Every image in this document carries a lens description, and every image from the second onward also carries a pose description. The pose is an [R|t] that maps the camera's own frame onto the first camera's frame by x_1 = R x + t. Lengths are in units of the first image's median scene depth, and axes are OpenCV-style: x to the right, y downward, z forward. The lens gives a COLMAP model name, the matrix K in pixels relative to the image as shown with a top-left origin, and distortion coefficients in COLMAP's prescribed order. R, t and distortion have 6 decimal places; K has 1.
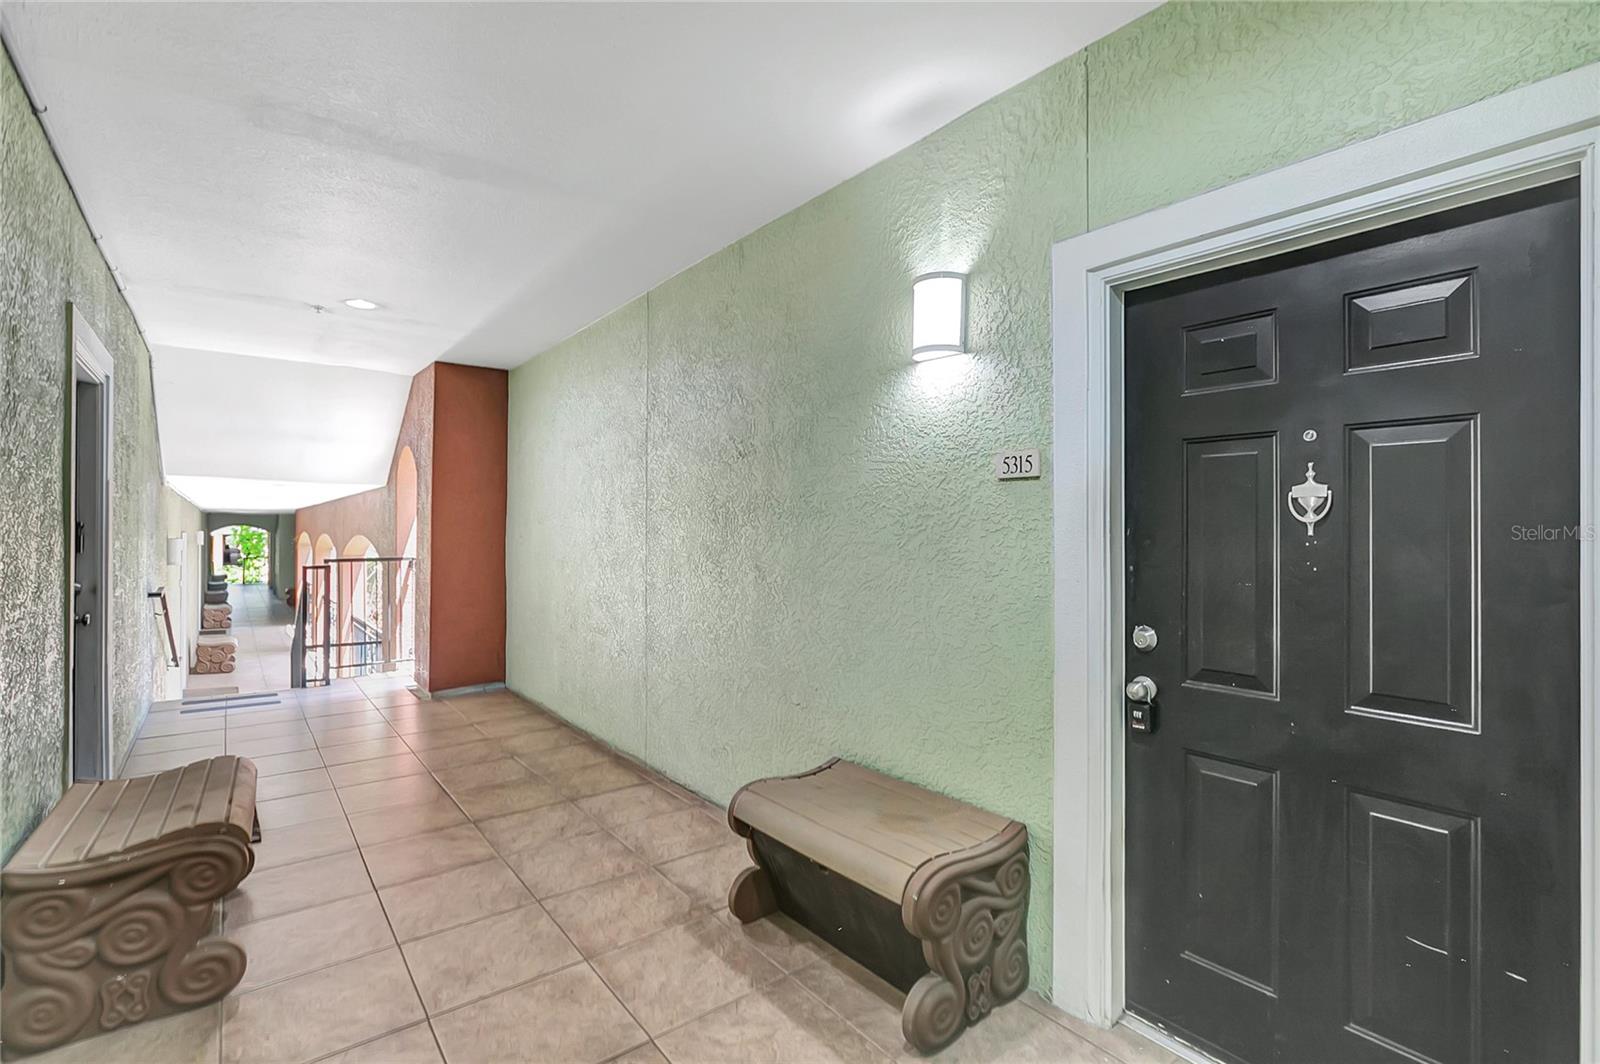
lens RADIAL K [[726.8, 0, 794.0], [0, 726.8, 536.0], [0, 0, 1]] dist [-0.028357, 0.013753]
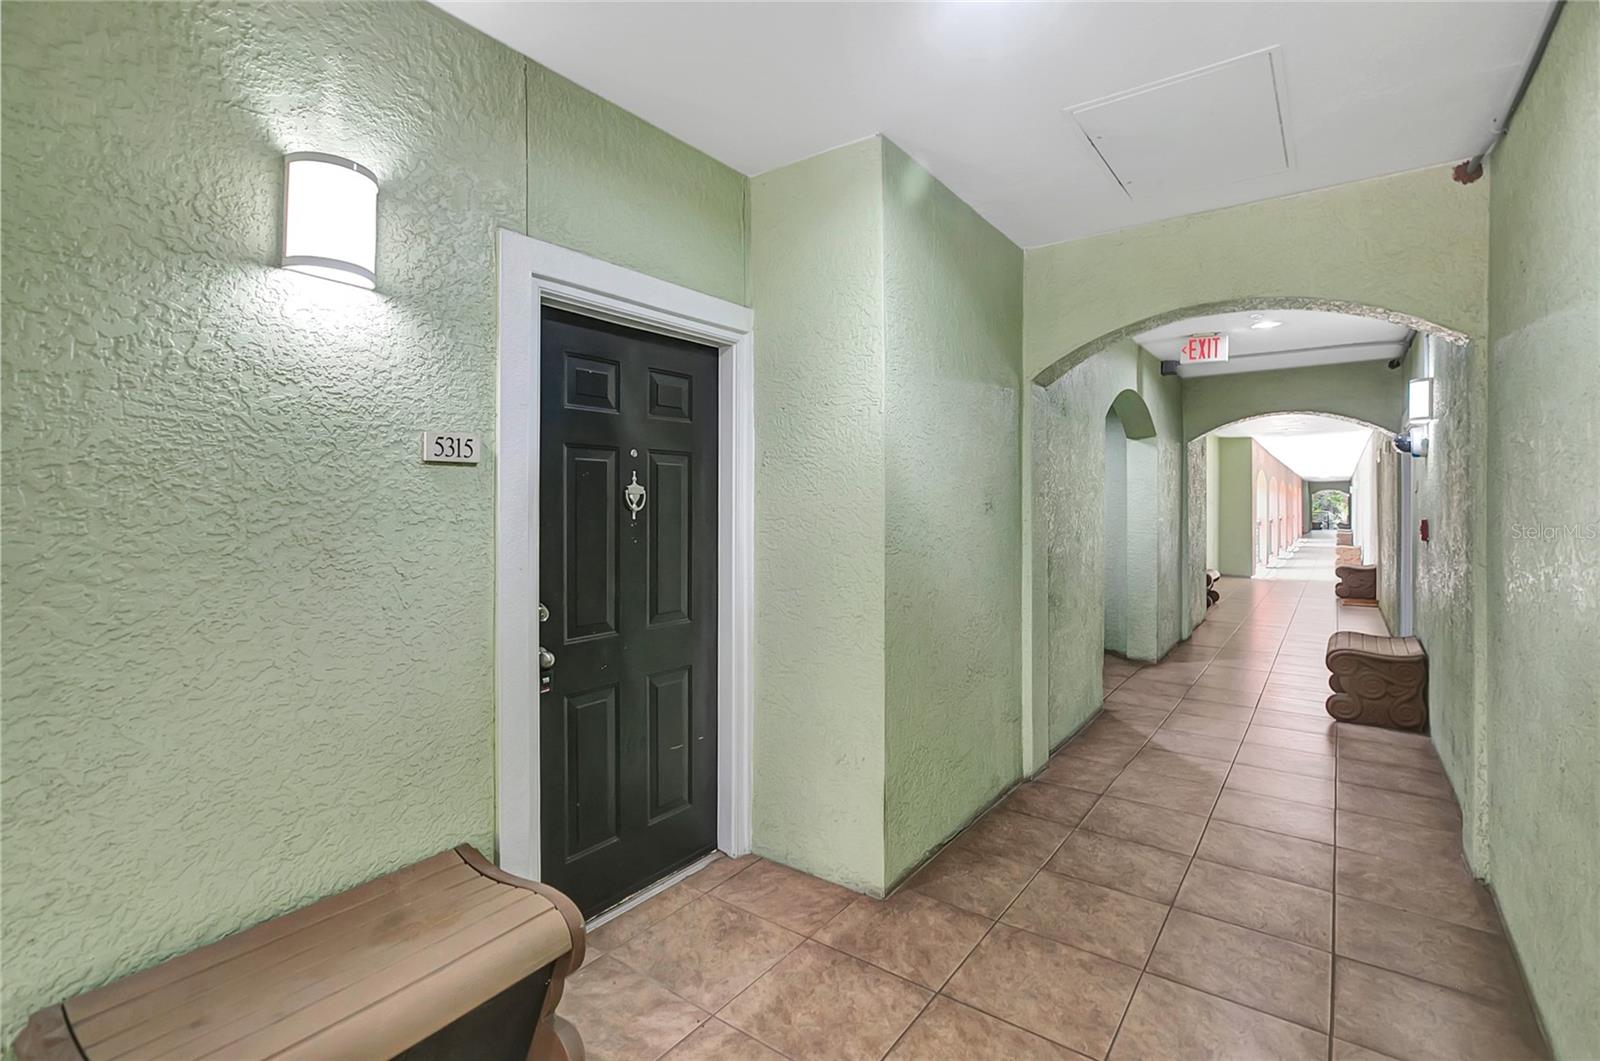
lens RADIAL K [[749.3, 0, 795.2], [0, 749.3, 506.6], [0, 0, 1]] dist [-0.004913, -0.000616]
pose [[-0.274392, -0.014415, 0.961510, -0.676405], [0.003812, 0.999863, 0.016078, -0.038088], [-0.961610, 0.008077, -0.274299, 0.829304]]
